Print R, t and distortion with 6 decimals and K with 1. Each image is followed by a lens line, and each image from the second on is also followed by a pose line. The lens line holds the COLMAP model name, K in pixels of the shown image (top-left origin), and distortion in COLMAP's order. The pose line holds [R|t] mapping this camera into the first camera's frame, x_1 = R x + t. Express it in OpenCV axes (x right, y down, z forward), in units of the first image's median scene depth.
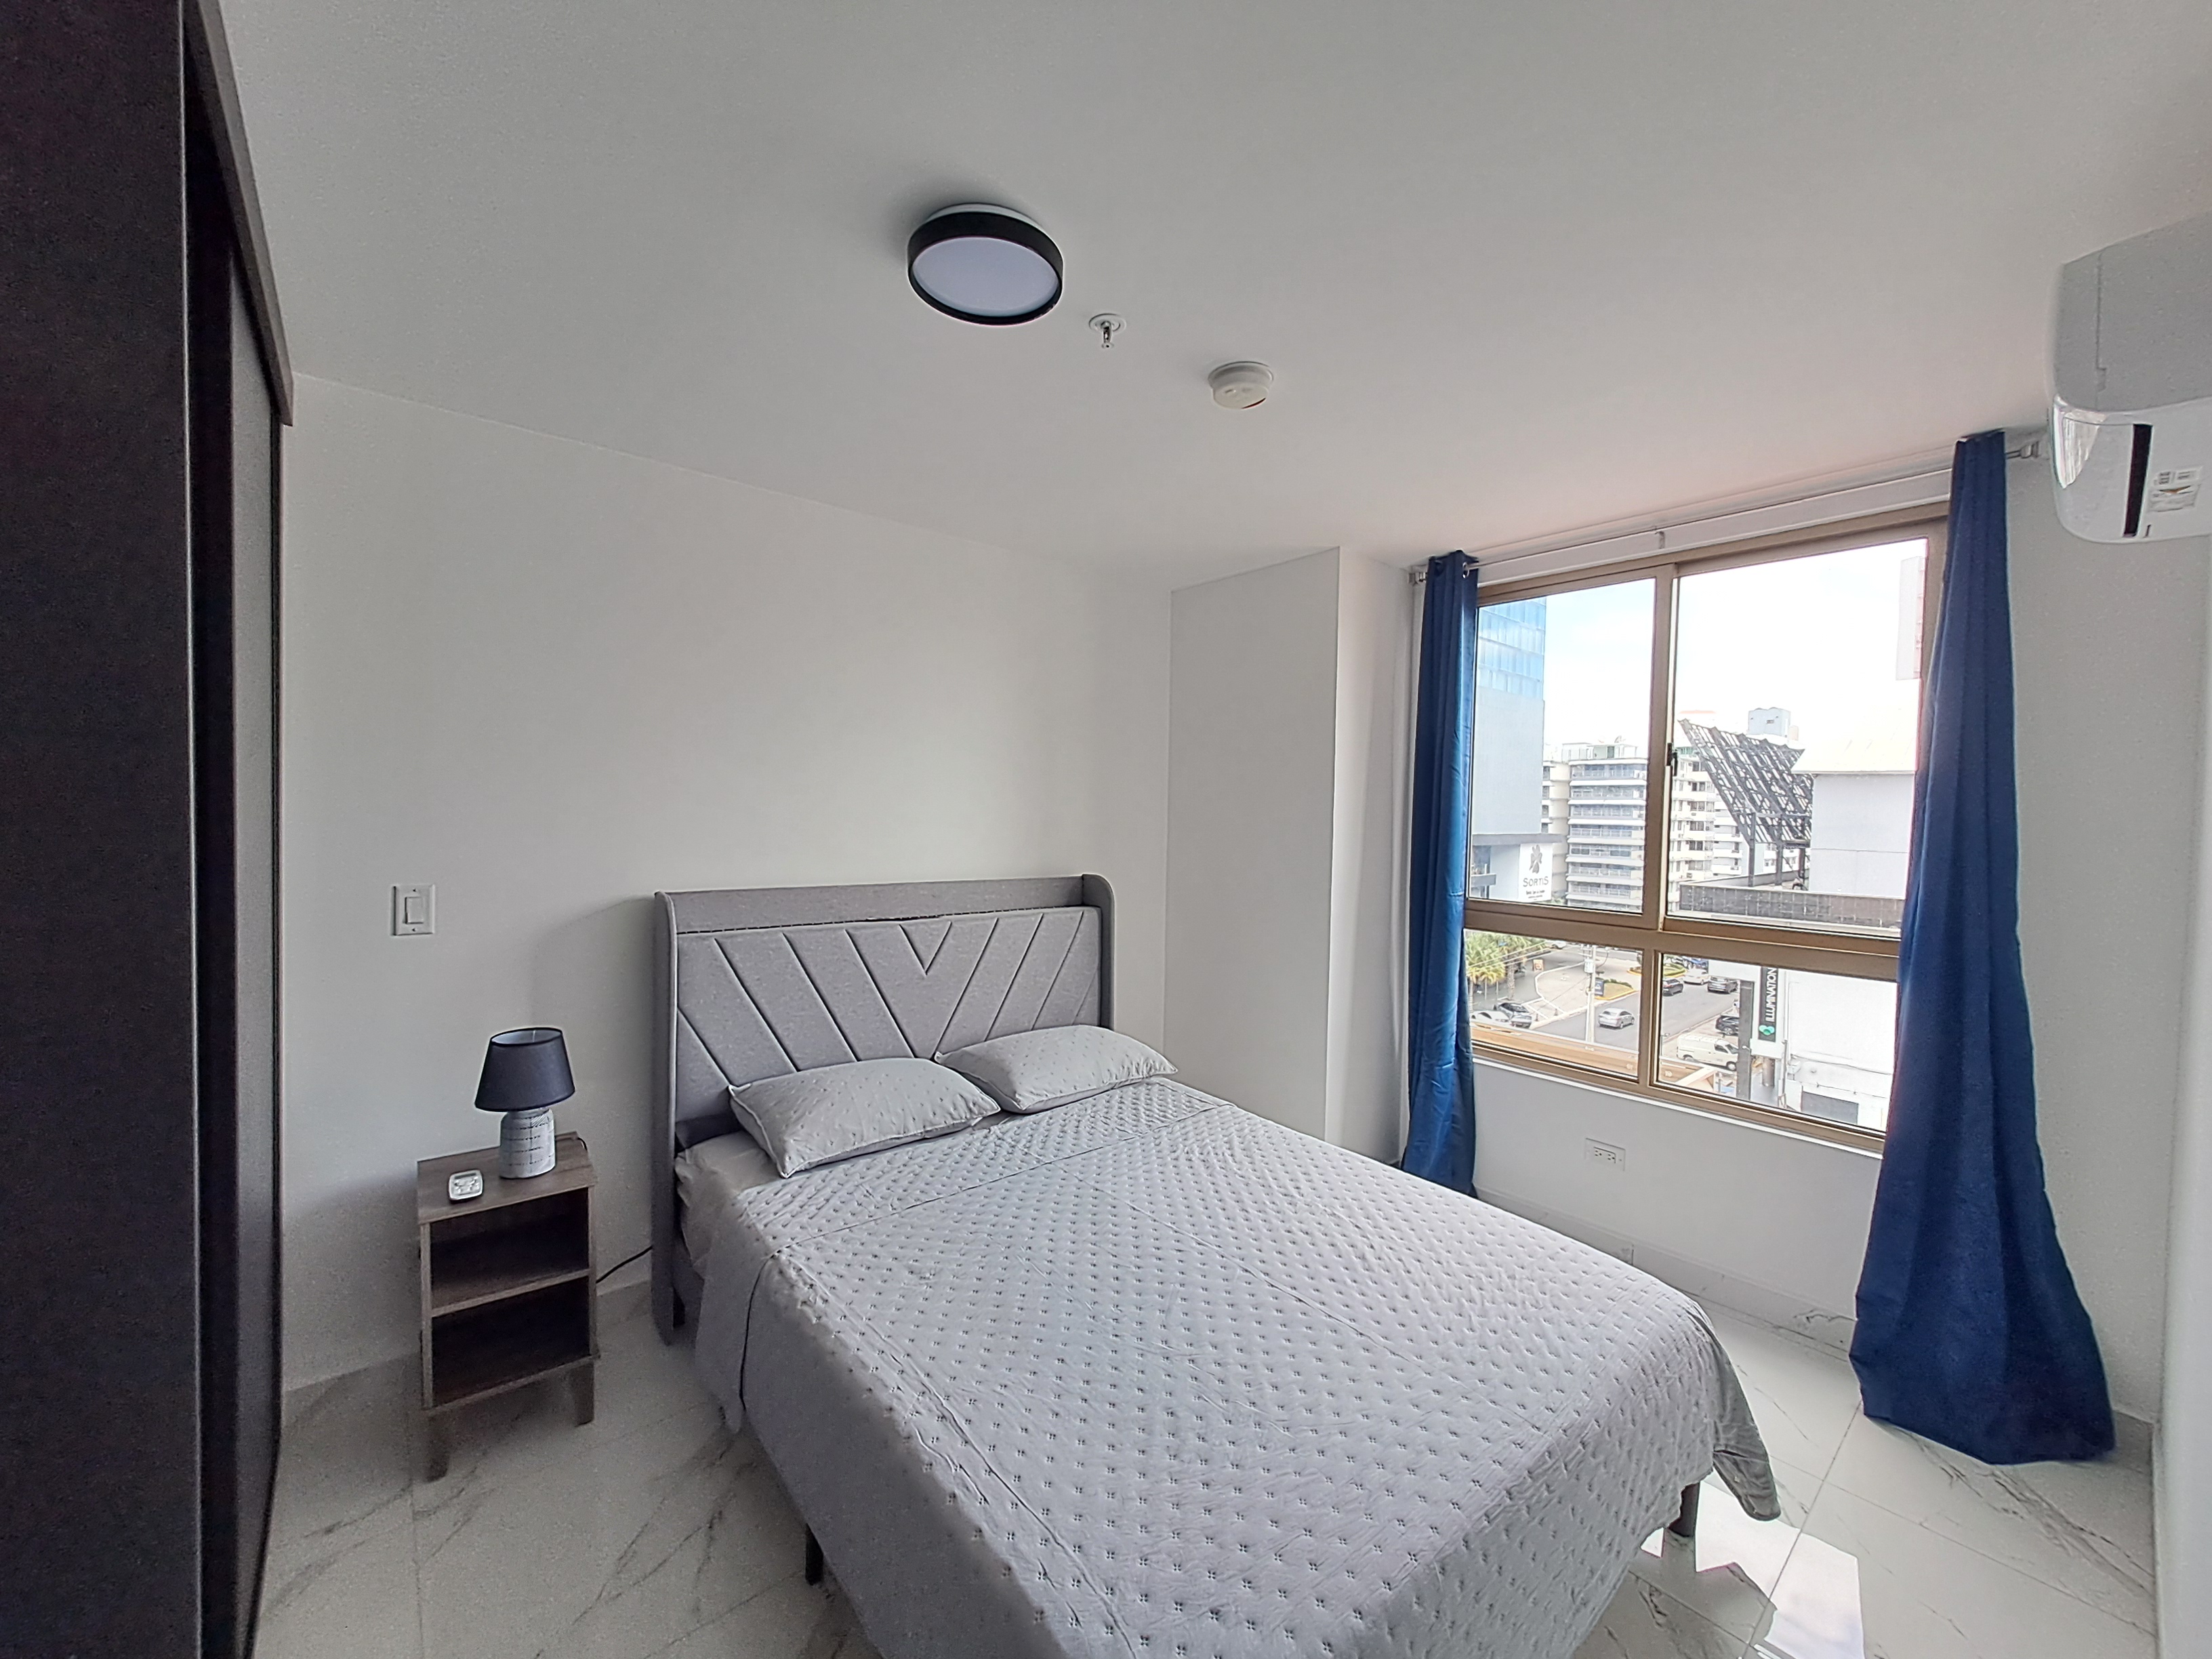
lens RADIAL K [[865.3, 0, 1101.4], [0, 865.3, 836.1], [0, 0, 1]] dist [0.010644, -0.006117]
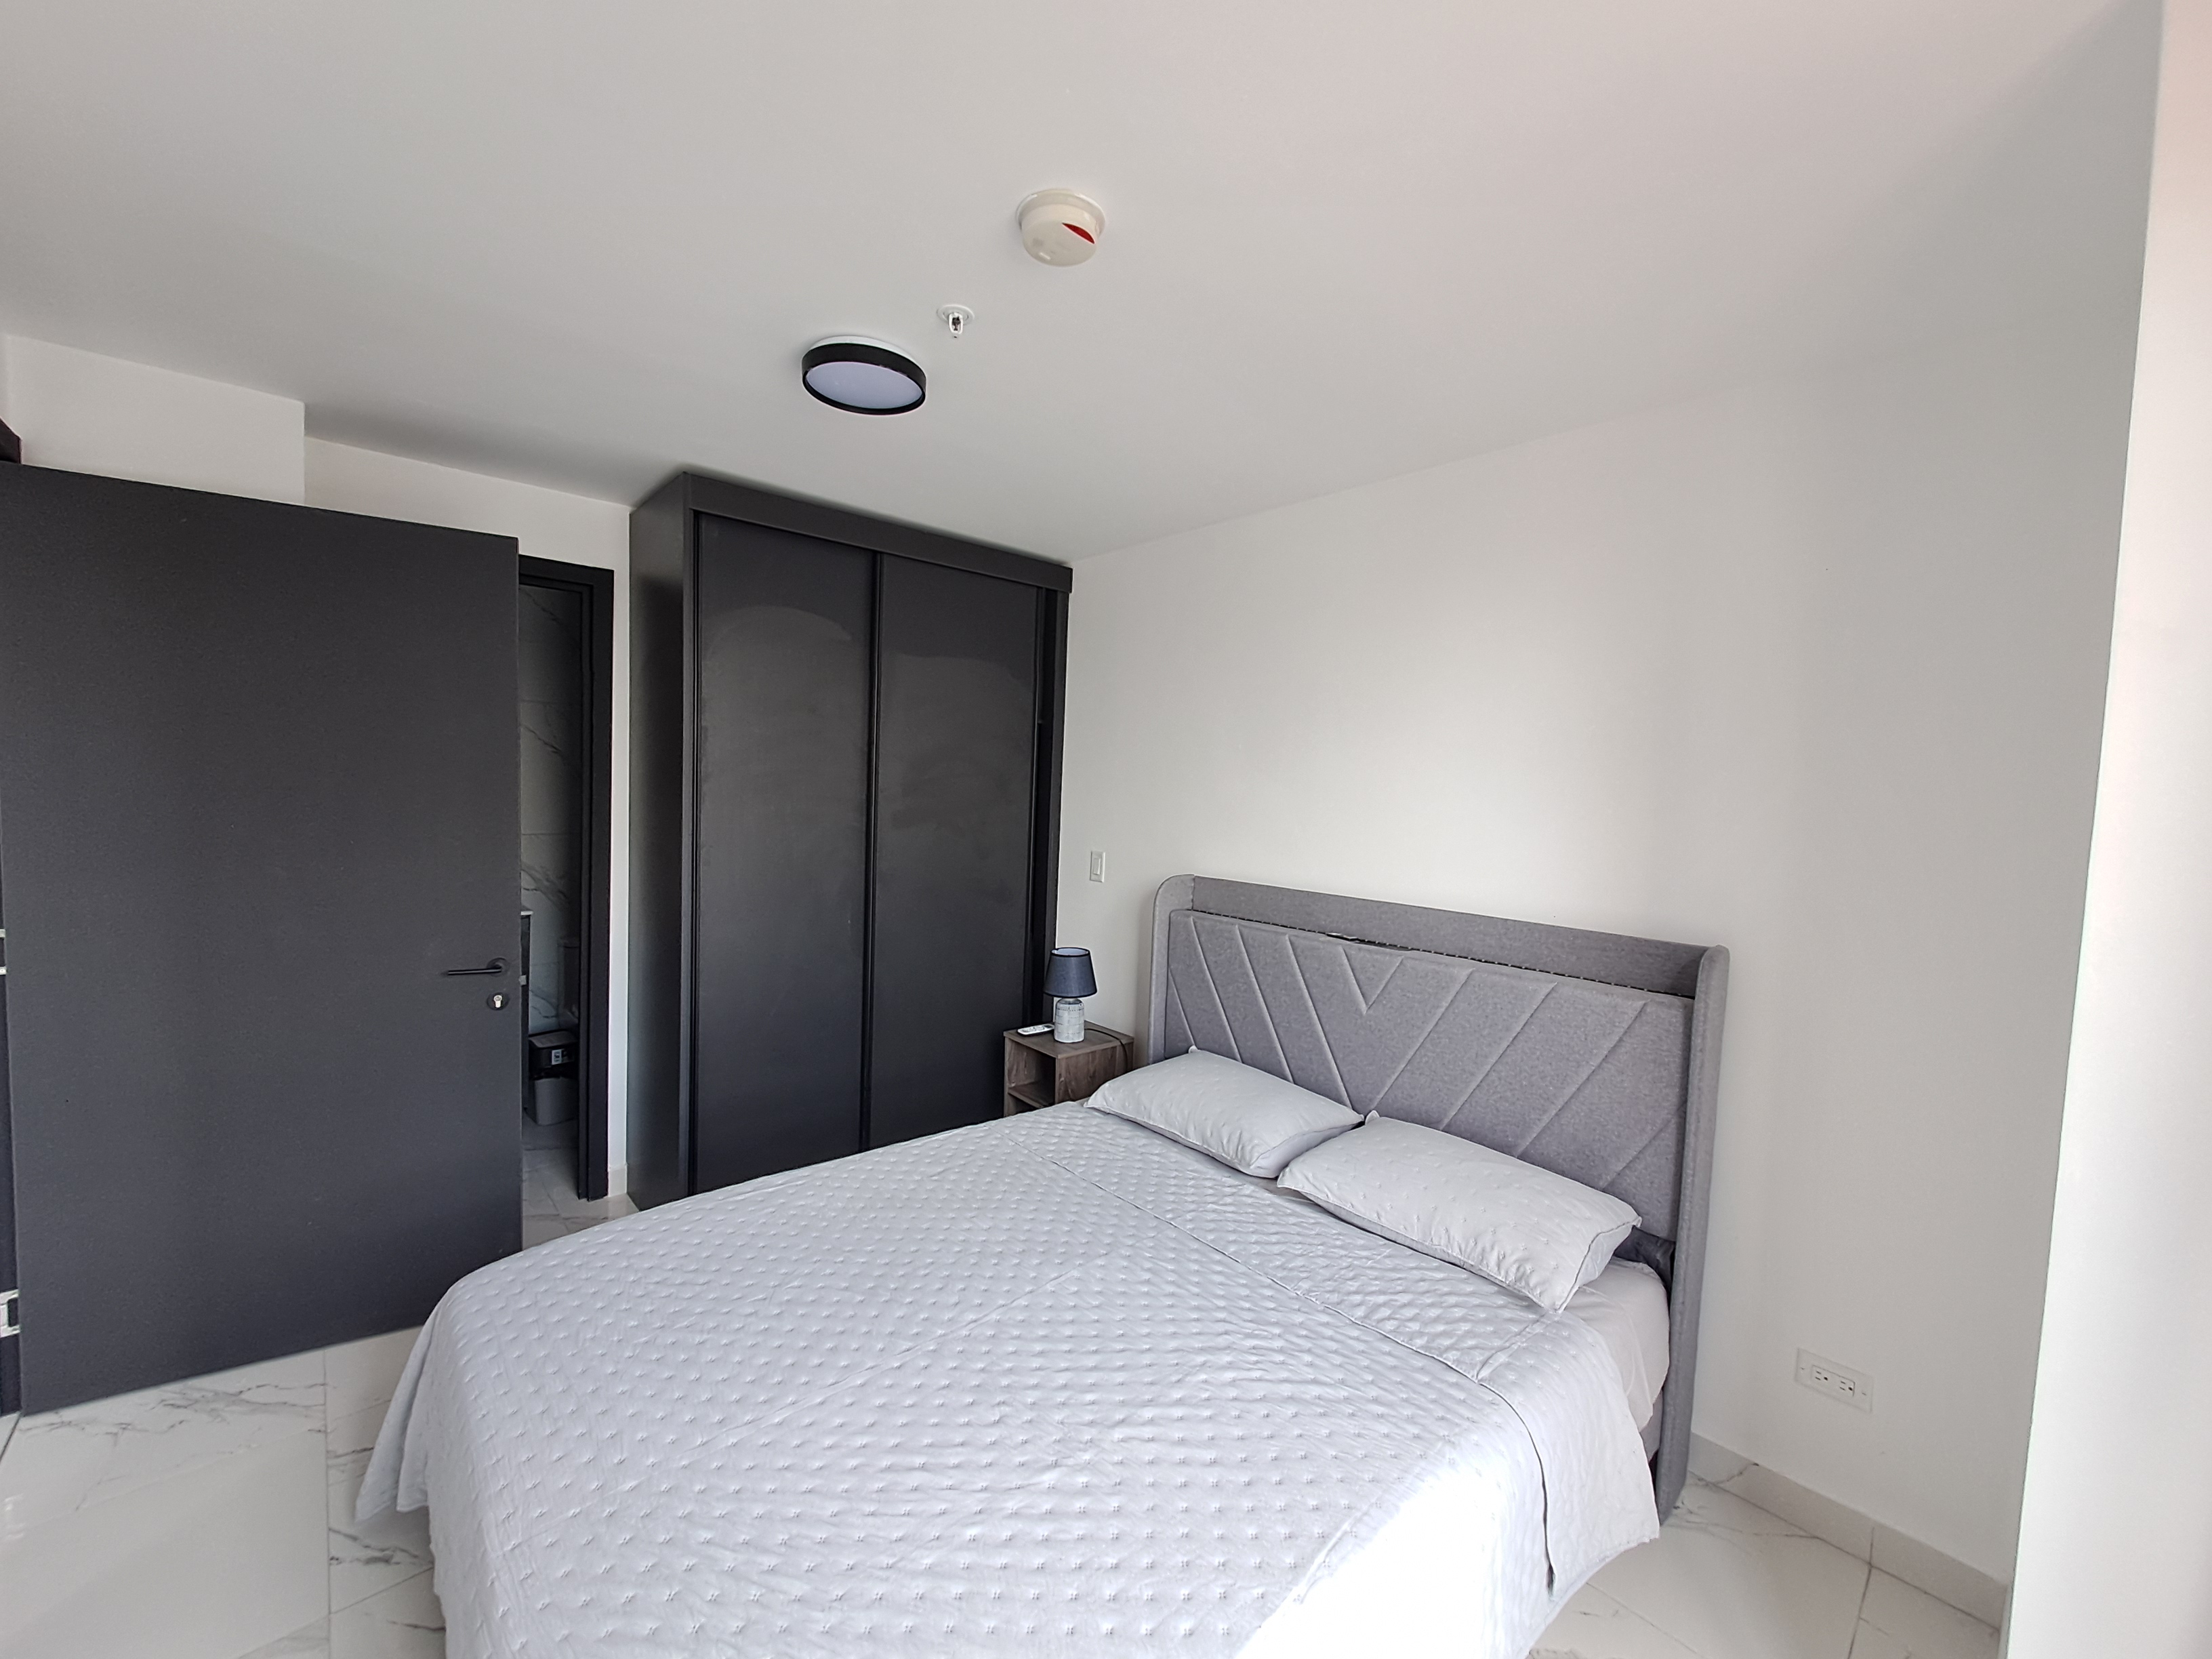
lens RADIAL K [[865.3, 0, 1101.4], [0, 865.3, 836.1], [0, 0, 1]] dist [0.010644, -0.006117]
pose [[0.027162, 0.037540, -0.998926, 0.729619], [-0.049310, 0.998128, 0.036169, -0.033580], [0.998414, 0.048275, 0.028962, 0.827533]]
